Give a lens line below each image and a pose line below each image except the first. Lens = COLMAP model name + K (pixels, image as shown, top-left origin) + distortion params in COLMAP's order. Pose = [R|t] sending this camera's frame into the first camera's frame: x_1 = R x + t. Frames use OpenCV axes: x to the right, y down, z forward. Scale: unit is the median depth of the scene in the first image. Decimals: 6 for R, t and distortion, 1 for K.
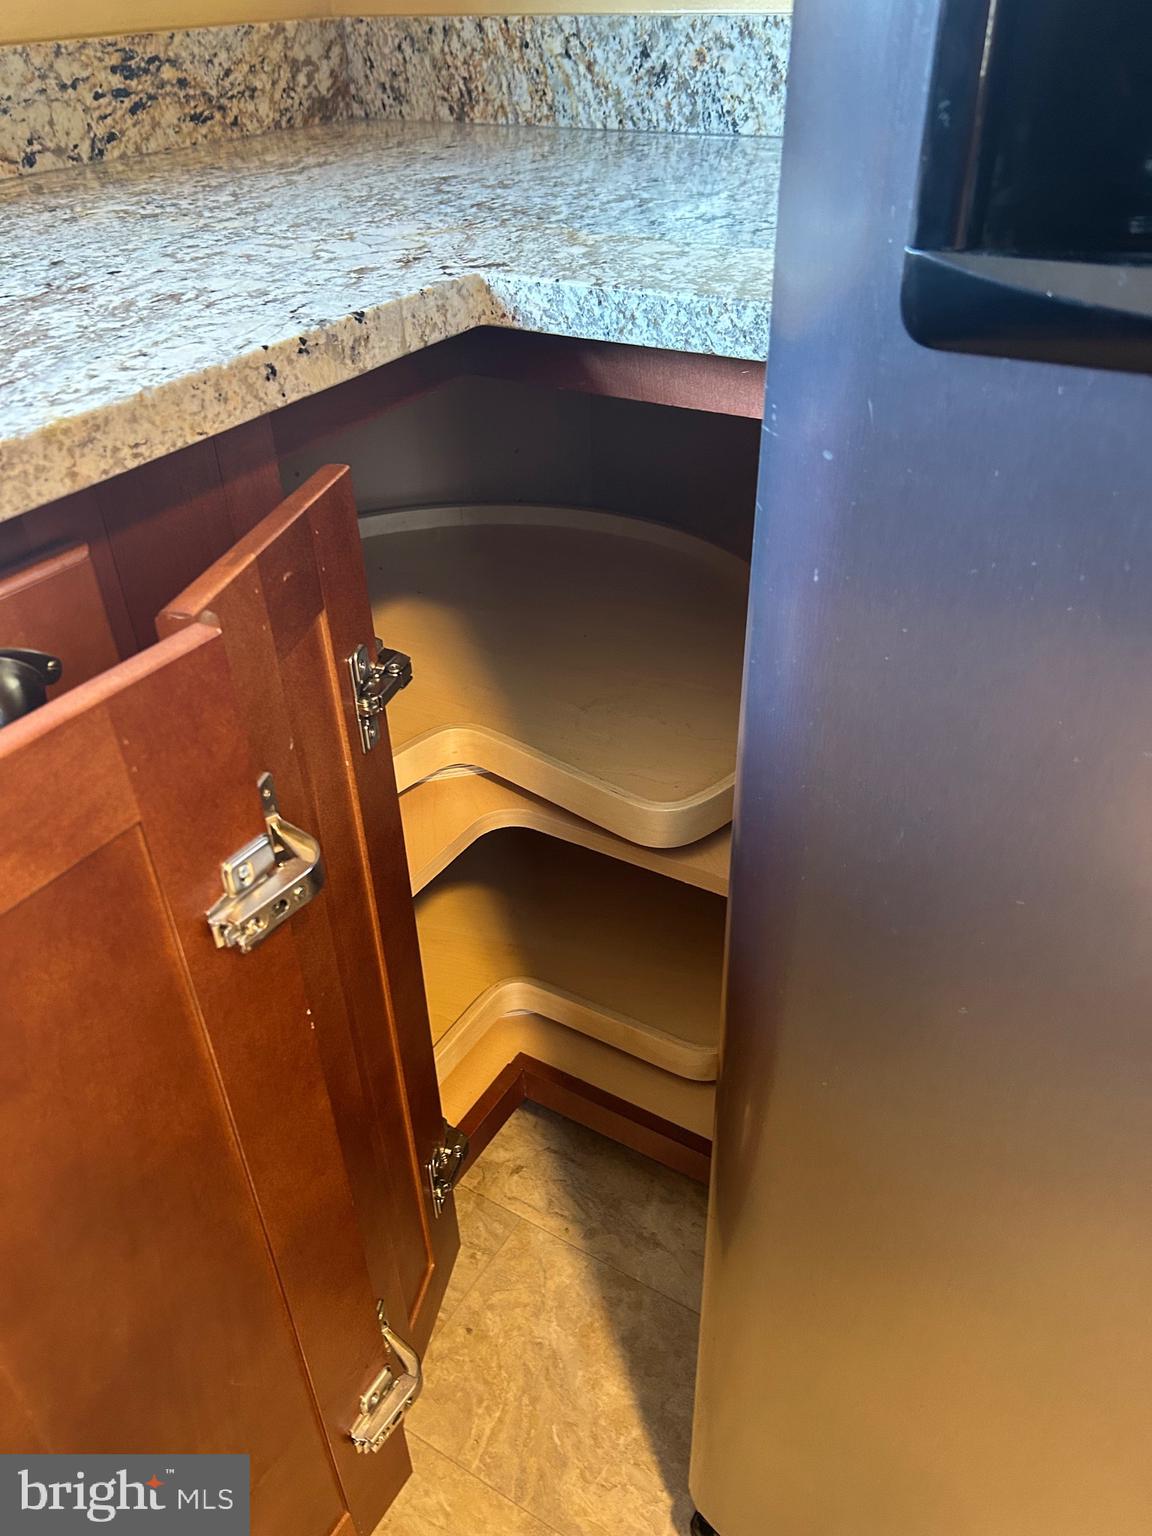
lens RADIAL K [[1153.6, 0, 576.0], [0, 1153.6, 768.0], [0, 0, 1]] dist [0.009326, -0.021432]
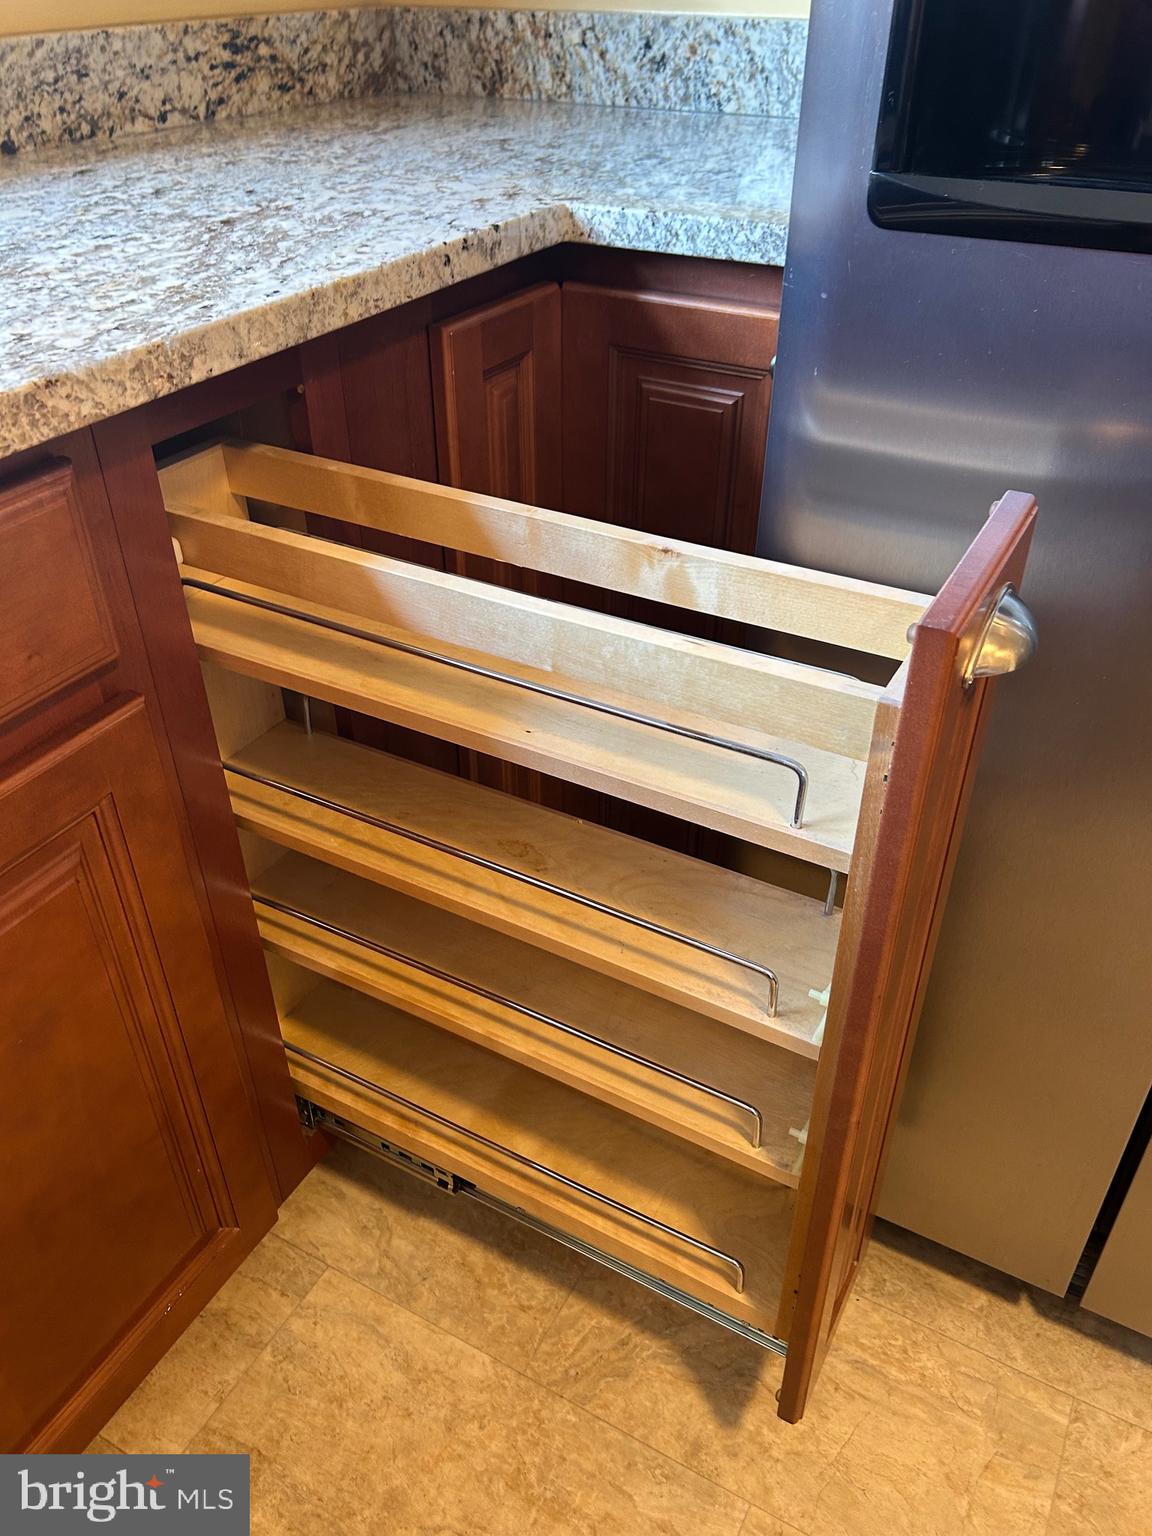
lens RADIAL K [[1153.6, 0, 576.0], [0, 1153.6, 768.0], [0, 0, 1]] dist [0.009326, -0.021432]
pose [[0.998512, -0.003961, 0.054381, -0.090927], [0.003225, 0.999902, 0.013630, 0.149841], [-0.054430, -0.013435, 0.998427, -0.260903]]
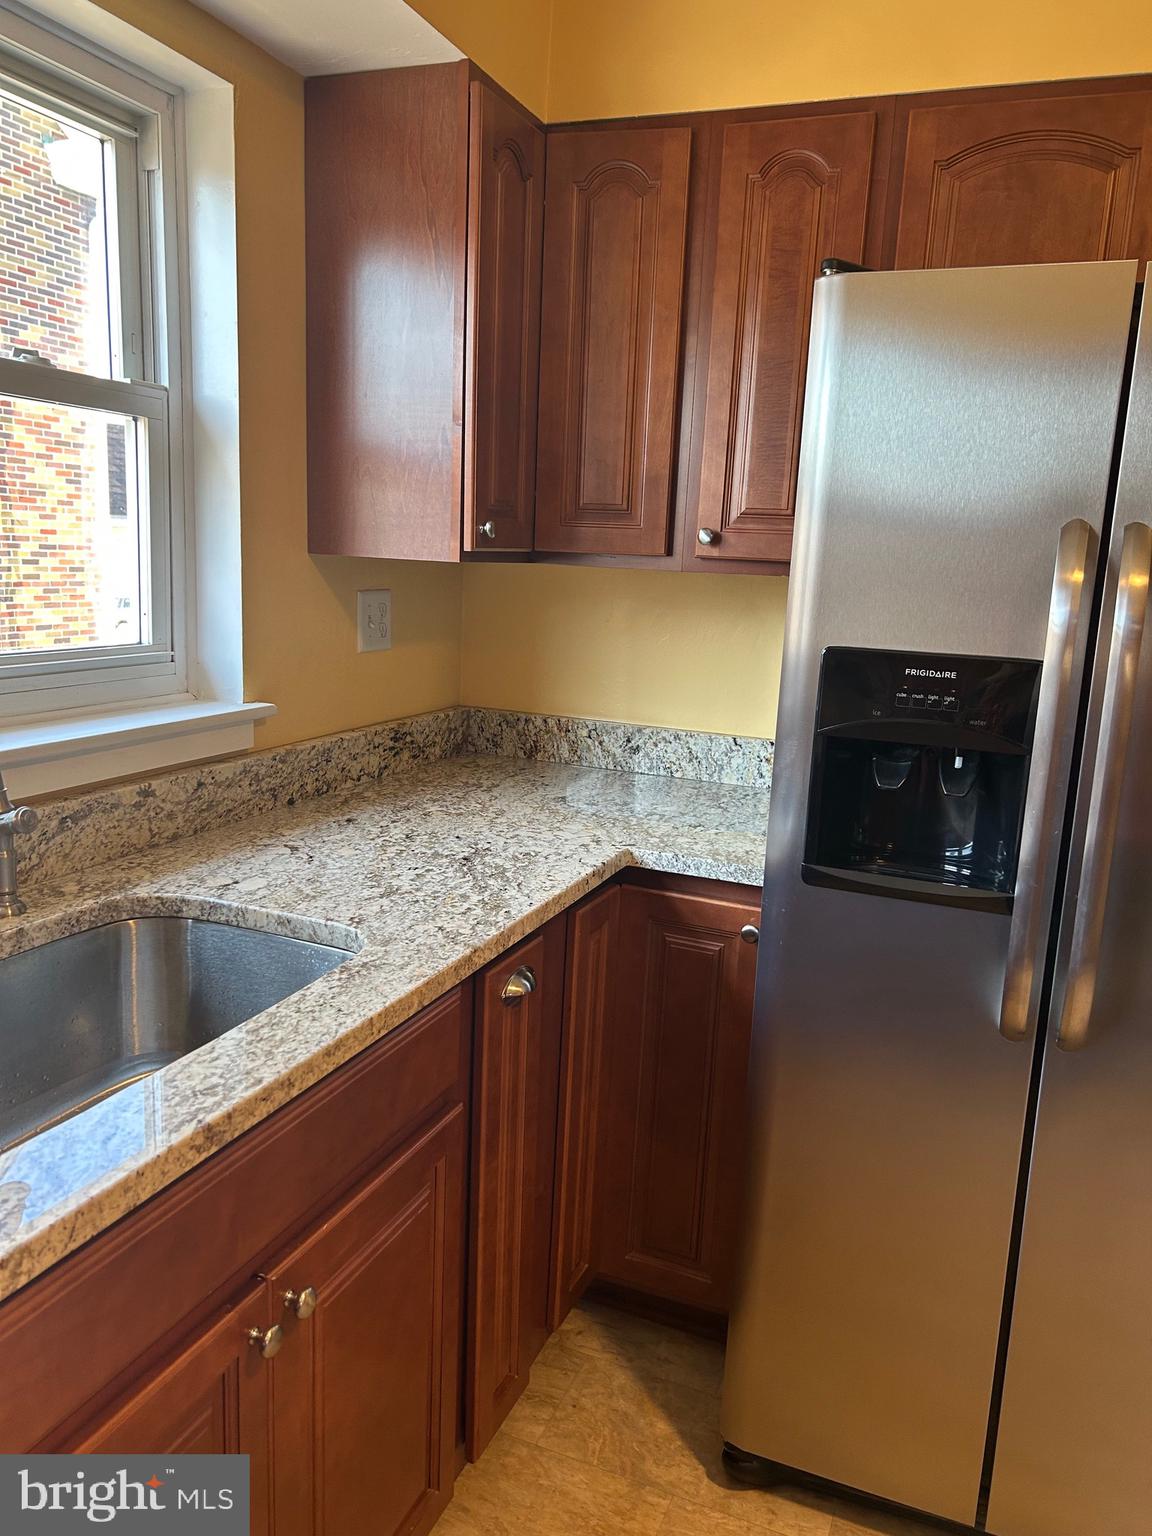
lens RADIAL K [[1140.2, 0, 576.0], [0, 1140.2, 768.0], [0, 0, 1]] dist [0.084913, -0.157202]
pose [[0.983887, 0.043017, 0.173537, -0.414647], [0.031106, 0.914635, -0.403082, 0.295463], [-0.176063, 0.401985, 0.898560, -0.905939]]
